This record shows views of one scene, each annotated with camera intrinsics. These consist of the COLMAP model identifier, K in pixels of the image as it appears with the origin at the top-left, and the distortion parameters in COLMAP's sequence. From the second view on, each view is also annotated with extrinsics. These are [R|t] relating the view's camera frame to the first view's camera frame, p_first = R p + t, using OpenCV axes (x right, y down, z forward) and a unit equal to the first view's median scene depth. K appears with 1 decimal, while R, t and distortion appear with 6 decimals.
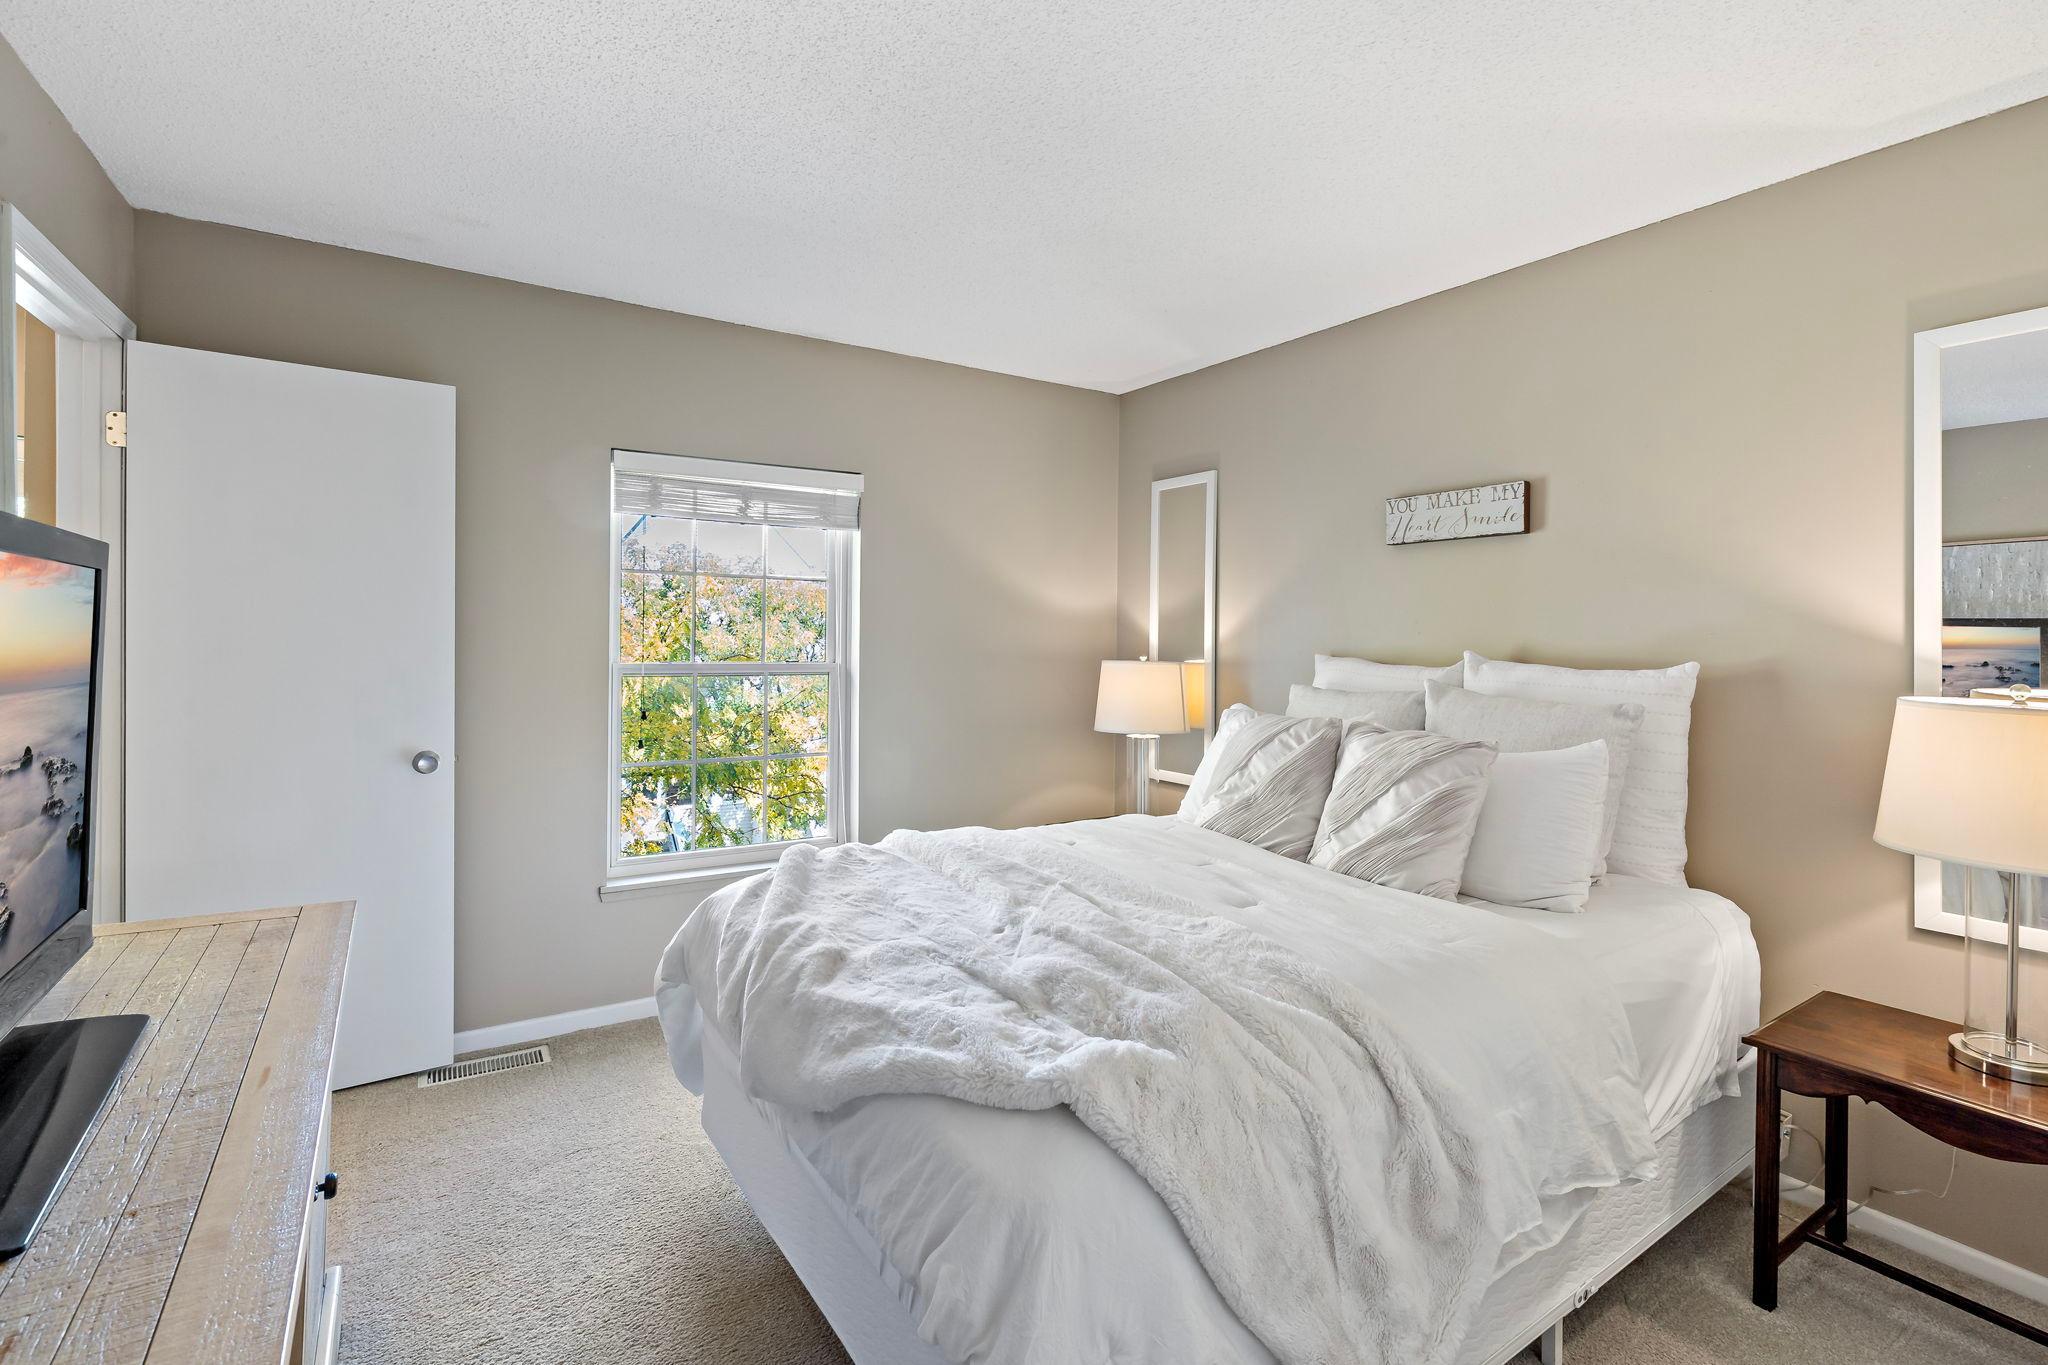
lens RADIAL K [[991.9, 0, 1067.4], [0, 991.9, 650.7], [0, 0, 1]] dist [-0.000871, 0.000060]
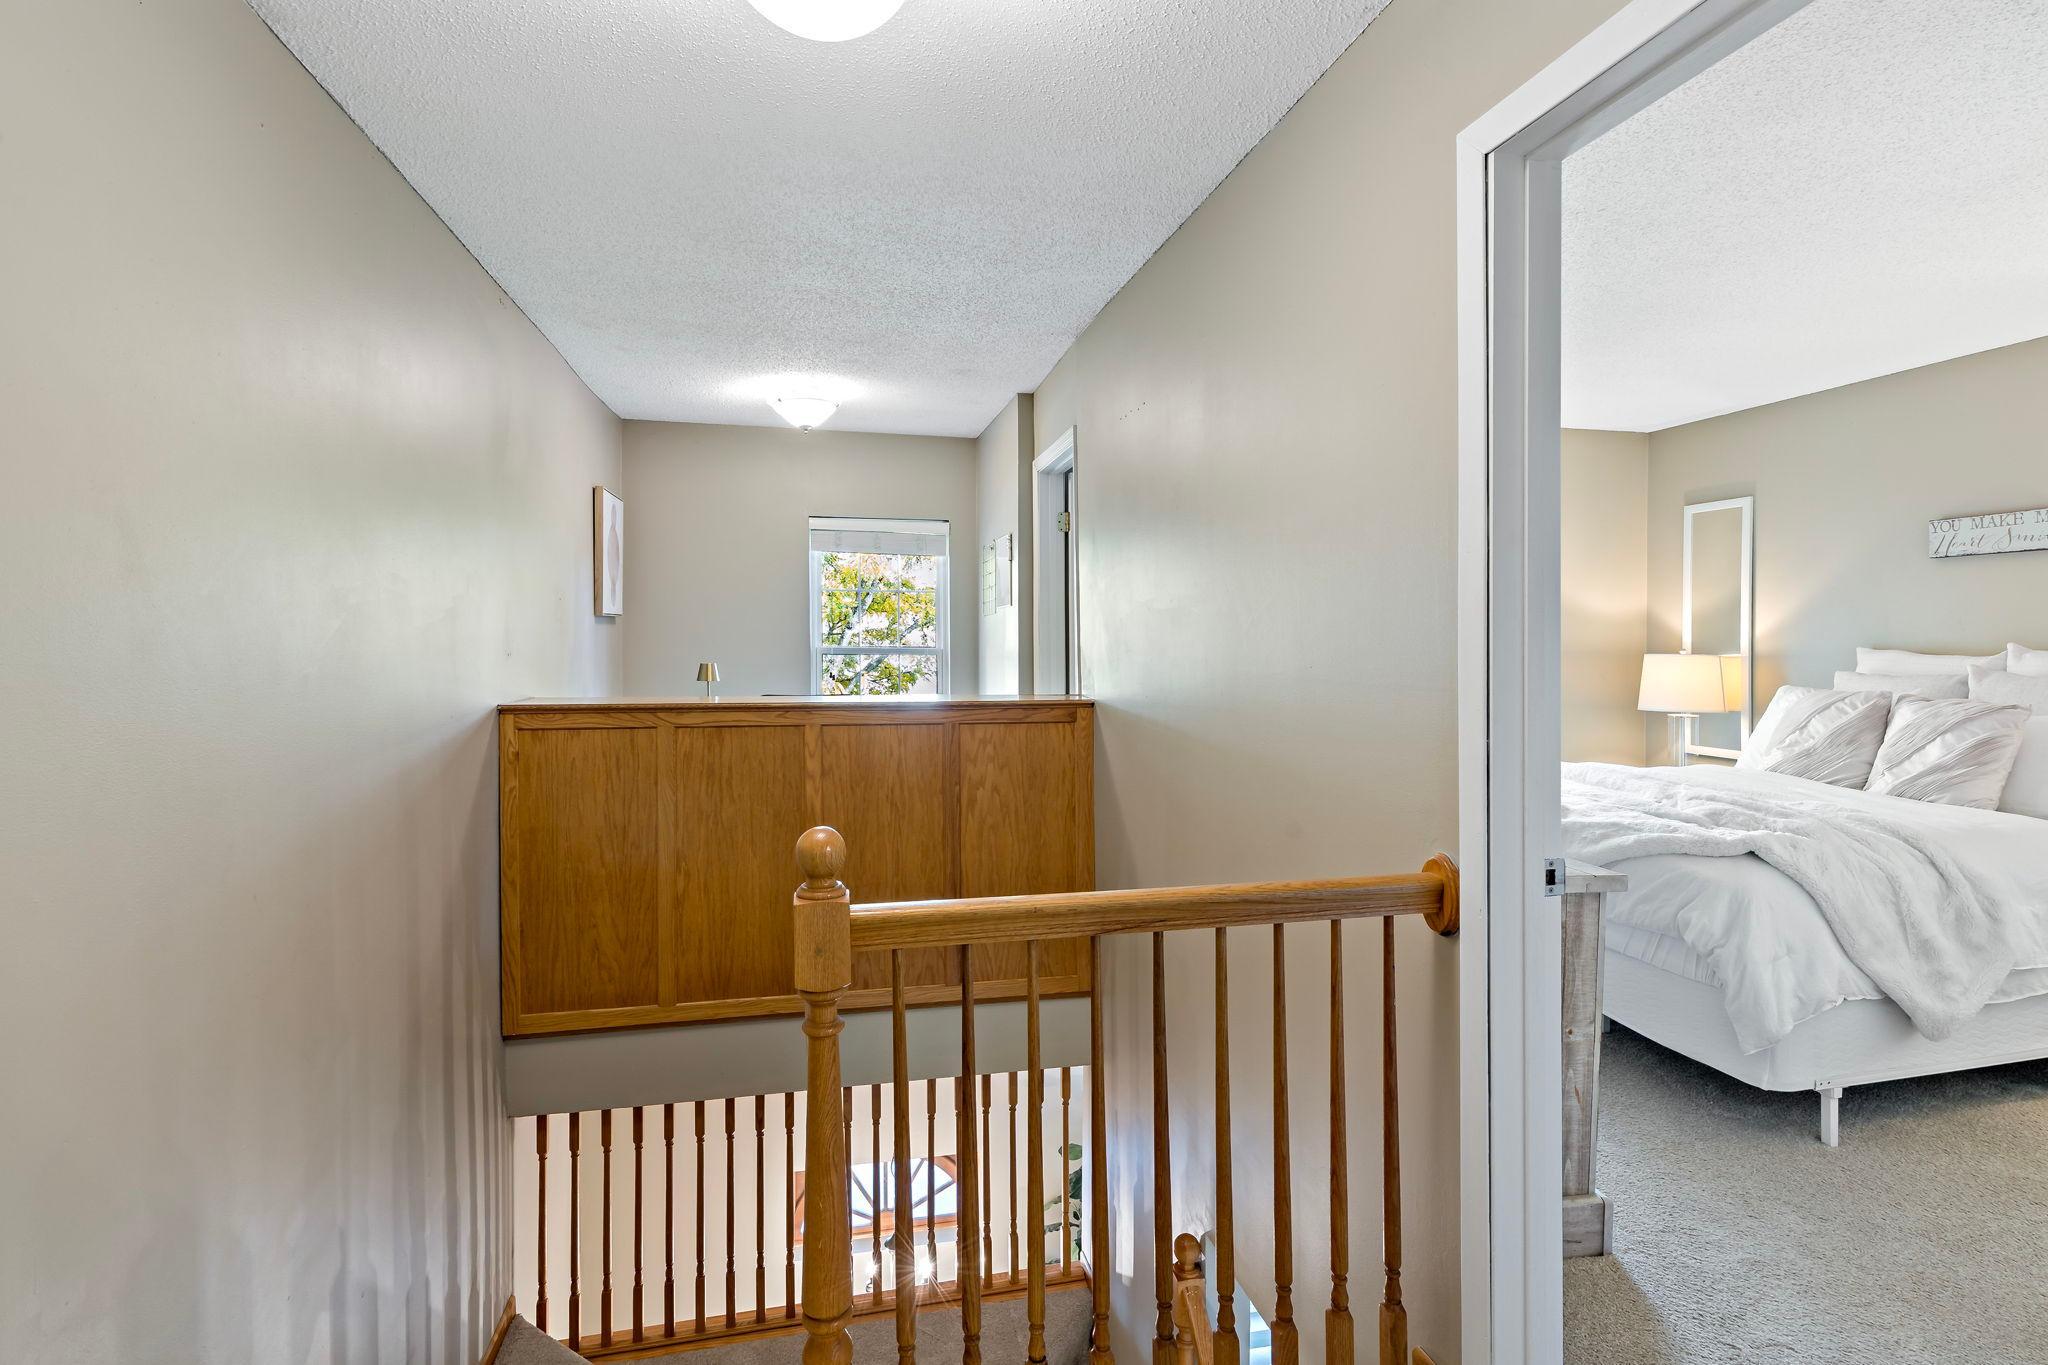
lens RADIAL K [[1056.4, 0, 1030.4], [0, 1056.4, 652.2], [0, 0, 1]] dist [0.001034, -0.000807]
pose [[0.926779, -0.002402, -0.375600, -0.282008], [0.001362, 0.999994, -0.003035, 0.016592], [0.375605, 0.002301, 0.926777, -0.813086]]
